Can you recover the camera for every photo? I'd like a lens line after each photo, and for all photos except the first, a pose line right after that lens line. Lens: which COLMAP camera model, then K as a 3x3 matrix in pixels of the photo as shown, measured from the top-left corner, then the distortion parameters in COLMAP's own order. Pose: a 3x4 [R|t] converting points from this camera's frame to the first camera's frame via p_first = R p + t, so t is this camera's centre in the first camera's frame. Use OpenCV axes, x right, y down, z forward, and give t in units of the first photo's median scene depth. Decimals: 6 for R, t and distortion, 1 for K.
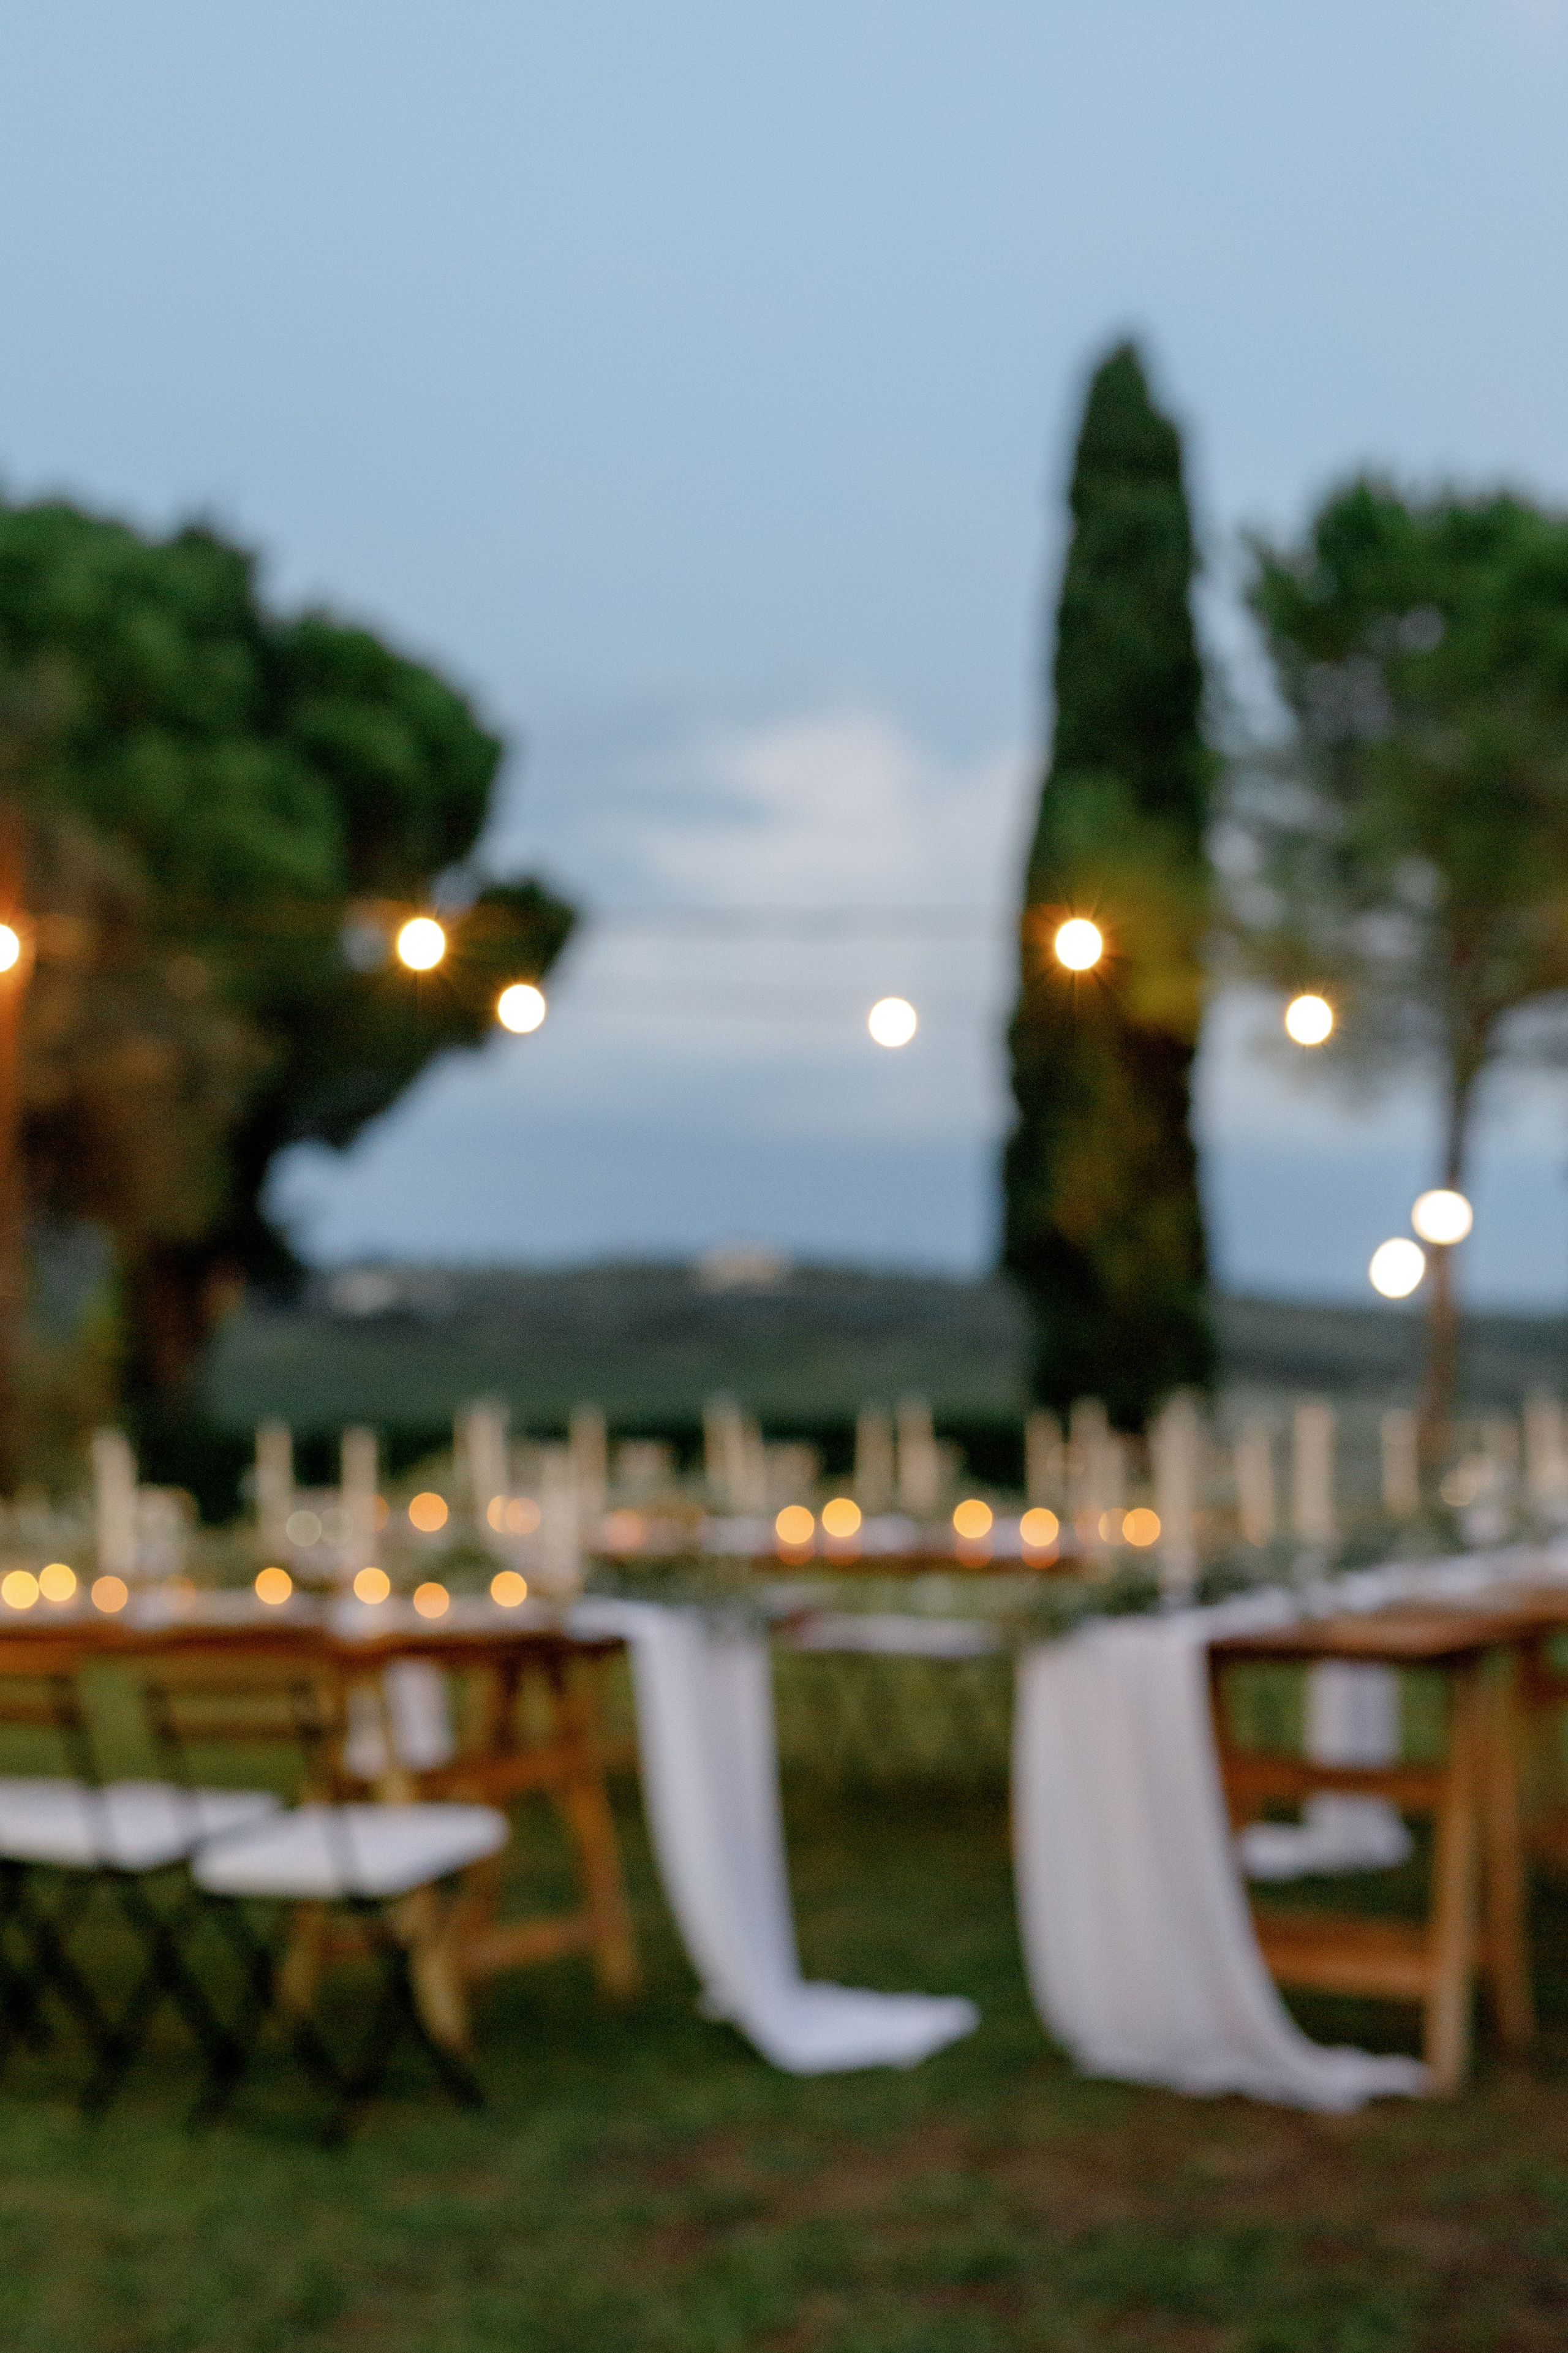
lens RADIAL K [[3184.5, 0, 825.5], [0, 3184.5, 1230.4], [0, 0, 1]] dist [-0.046182, -0.019821]
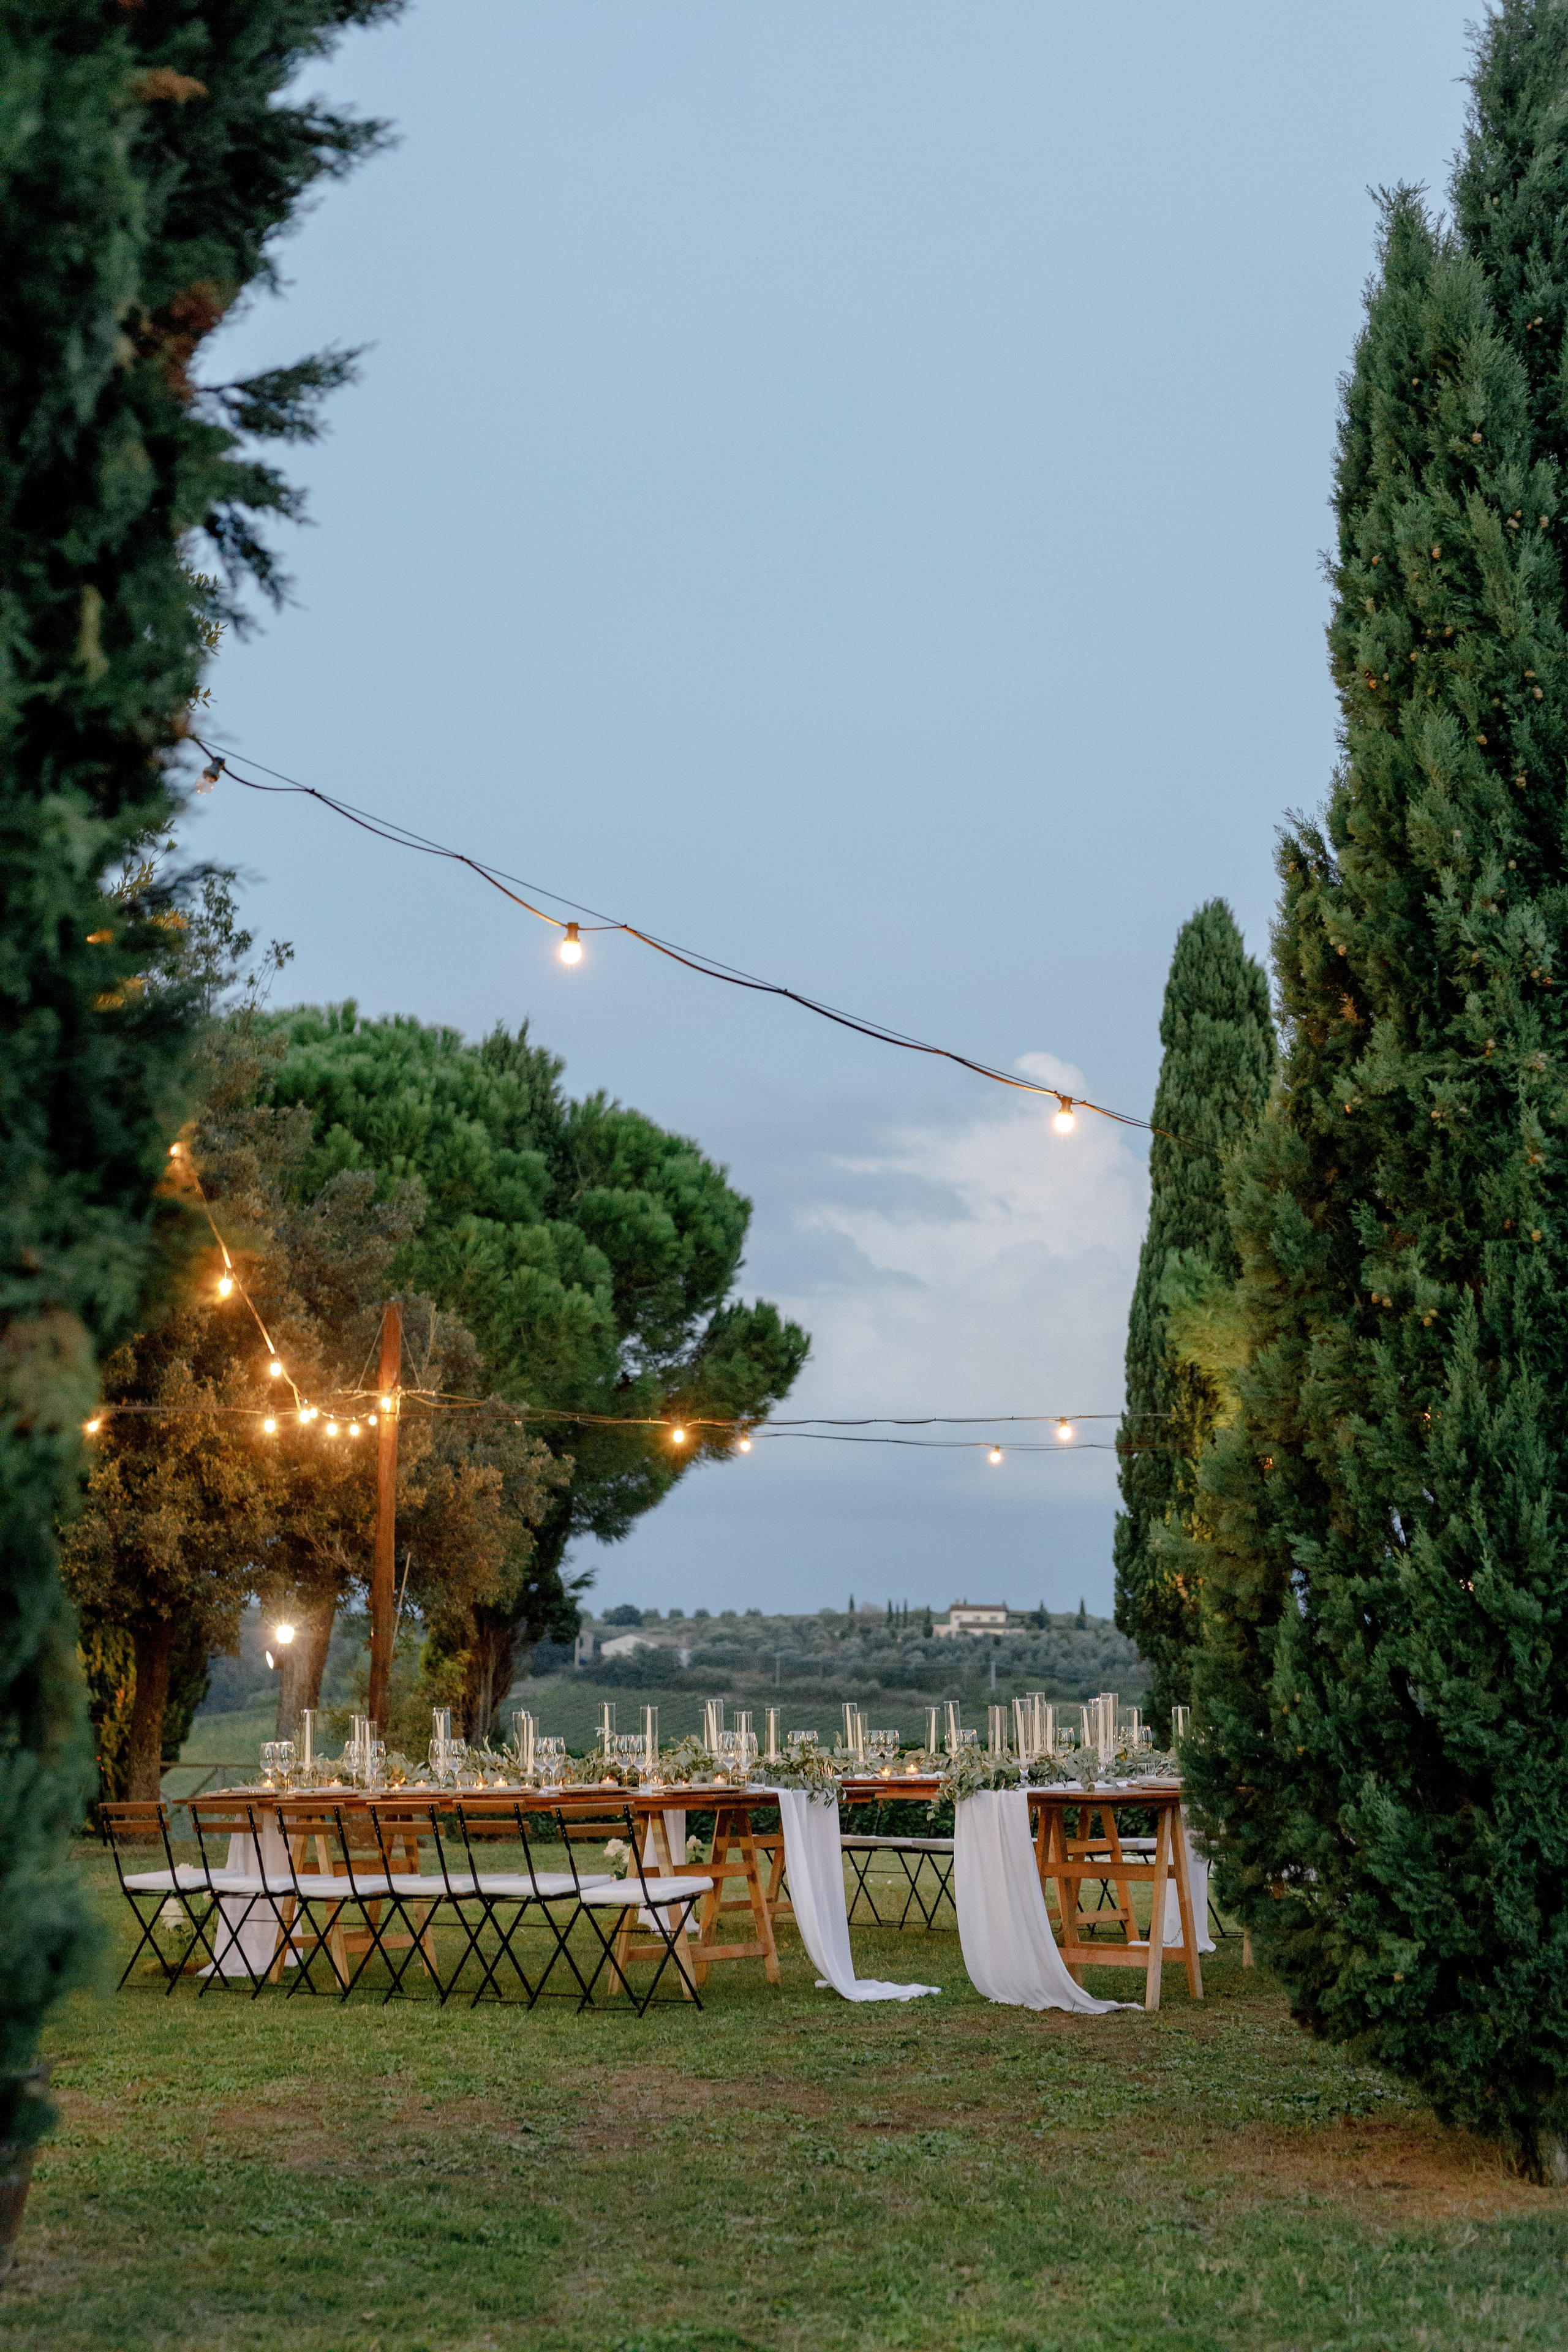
lens RADIAL K [[3250.1, 0, 784.0], [0, 3250.1, 1176.0], [0, 0, 1]] dist [-0.001311, 0.071592]
pose [[0.995688, -0.010902, -0.092123, 0.093904], [-0.000828, 0.991986, -0.126348, -0.006686], [0.092762, 0.125880, 0.987699, -0.760506]]
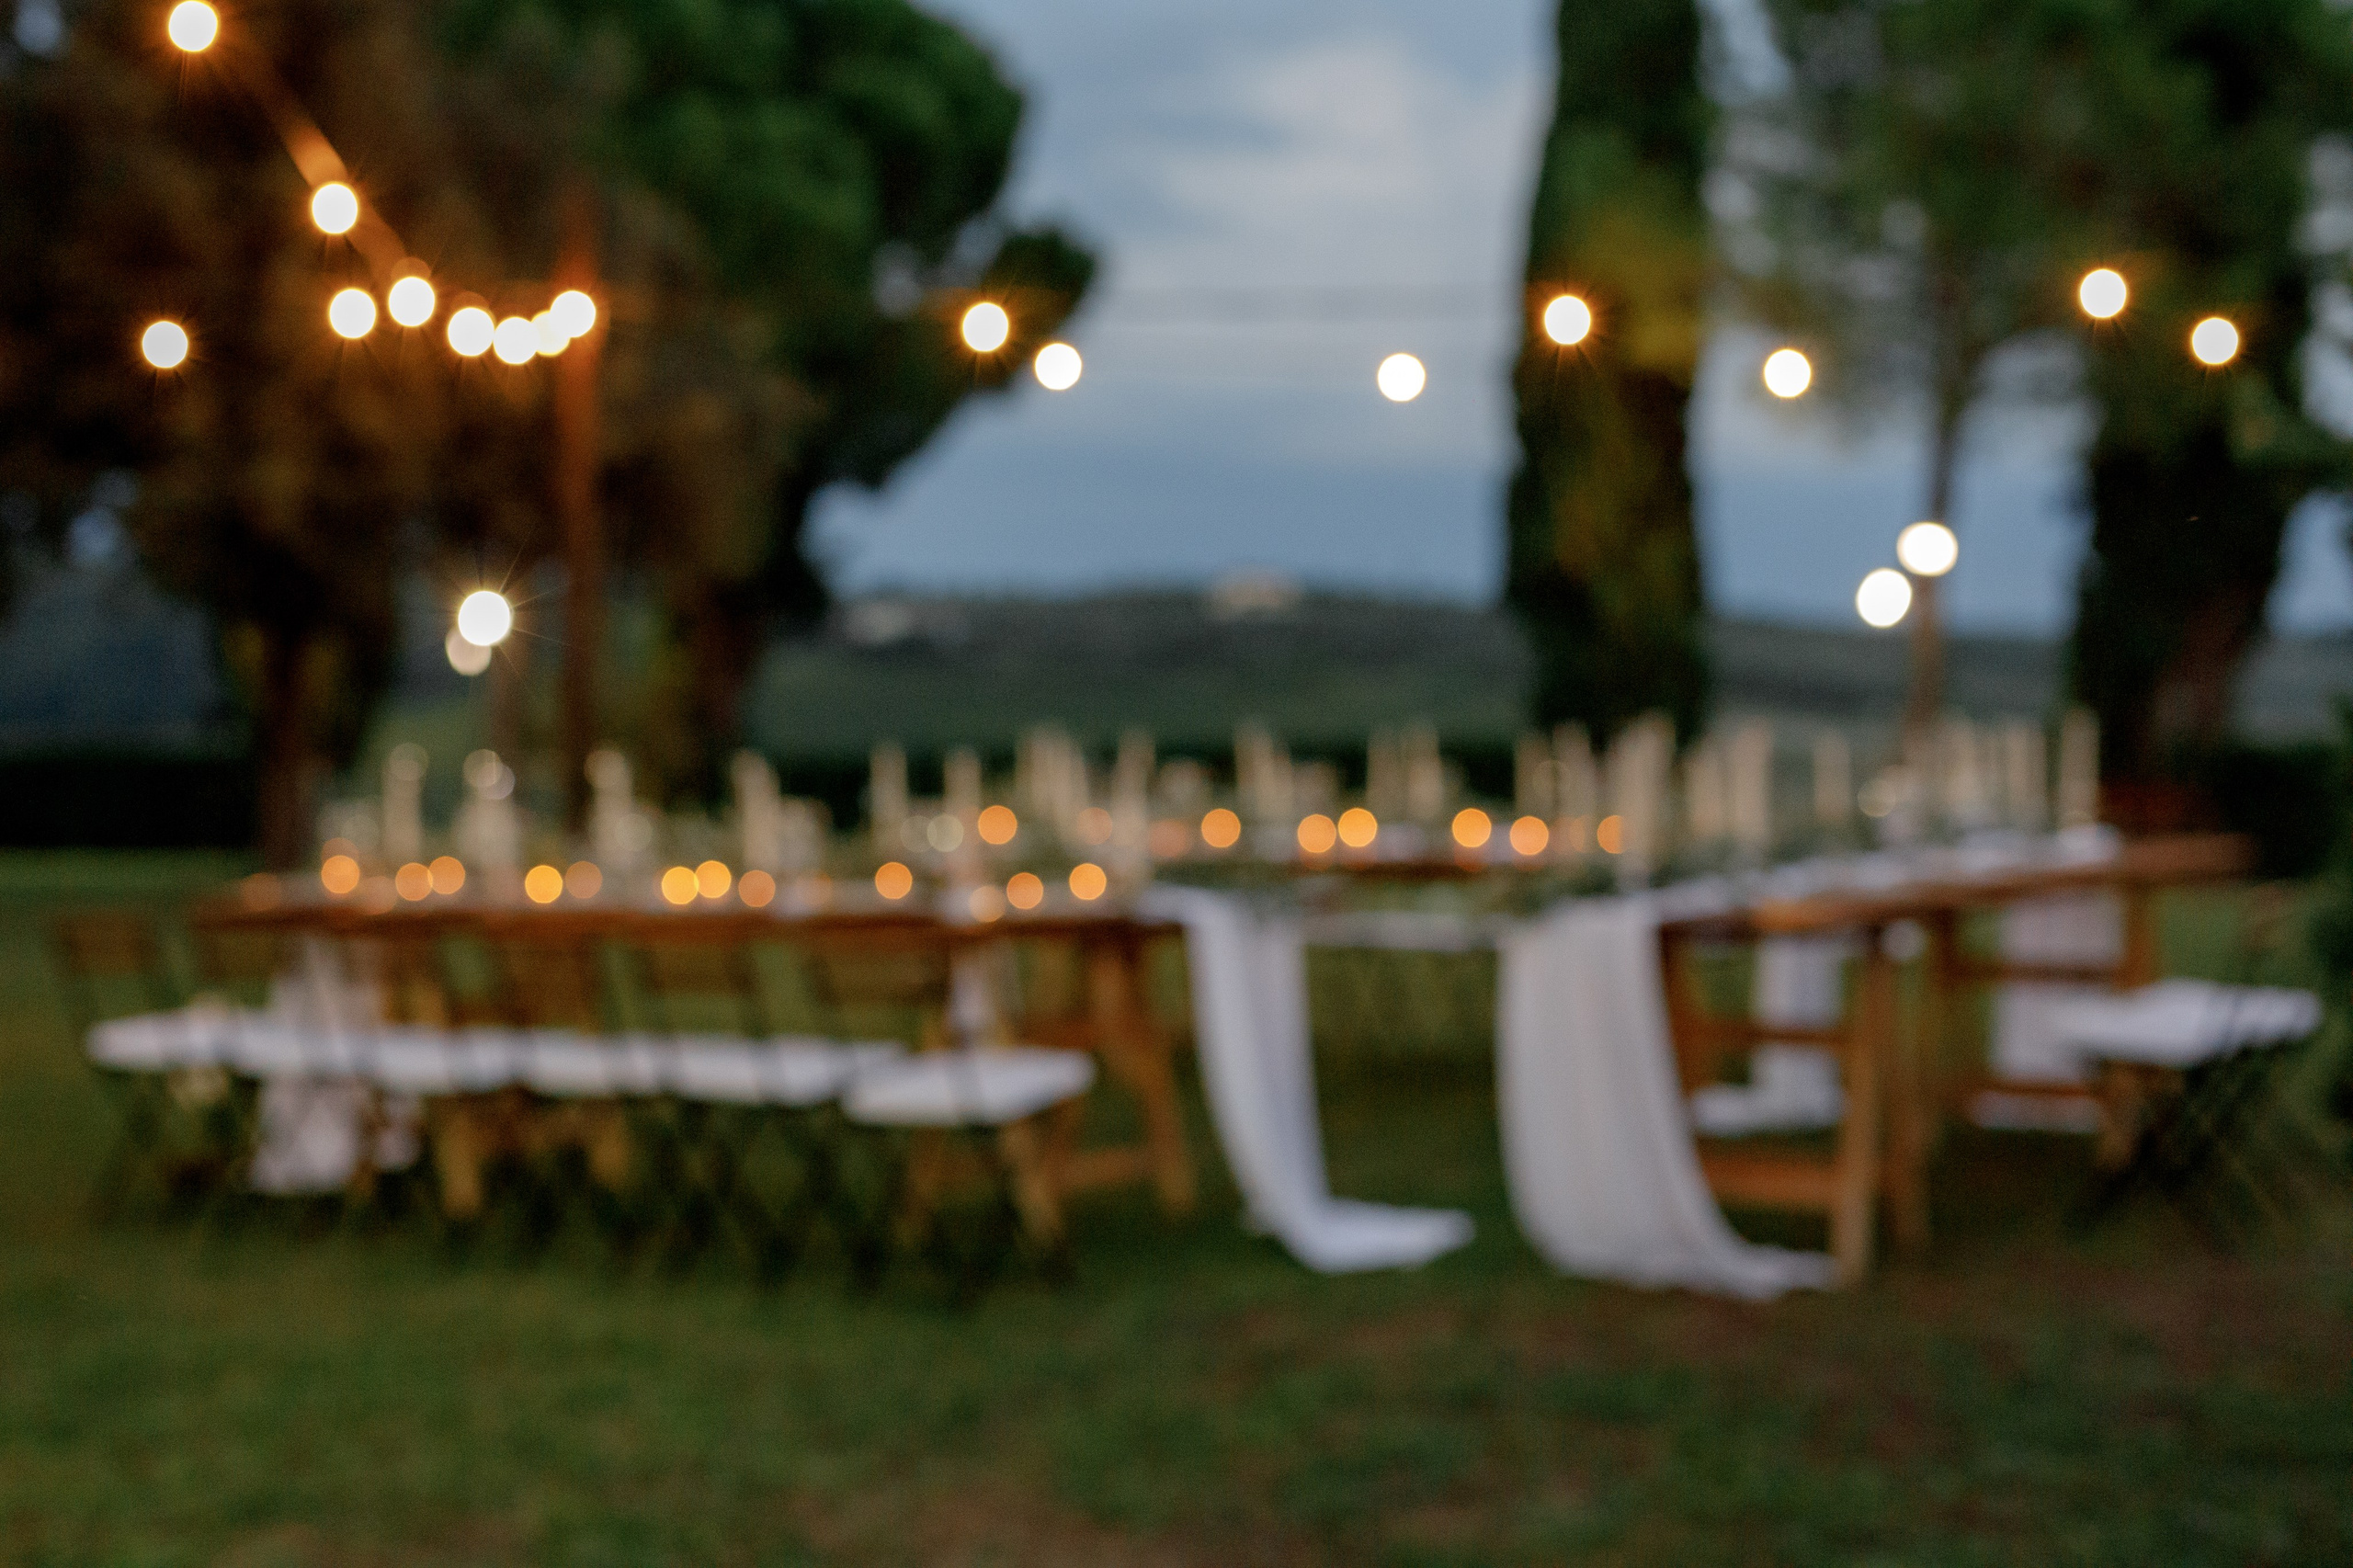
lens RADIAL K [[3184.7, 0, 1176.5], [0, 3184.7, 784.0], [0, 0, 1]] dist [-0.046182, -0.019821]
pose [[0.998753, -0.003030, -0.049826, -0.002646], [0.006583, 0.997433, 0.071297, -0.007502], [0.049482, -0.071536, 0.996210, -0.140415]]
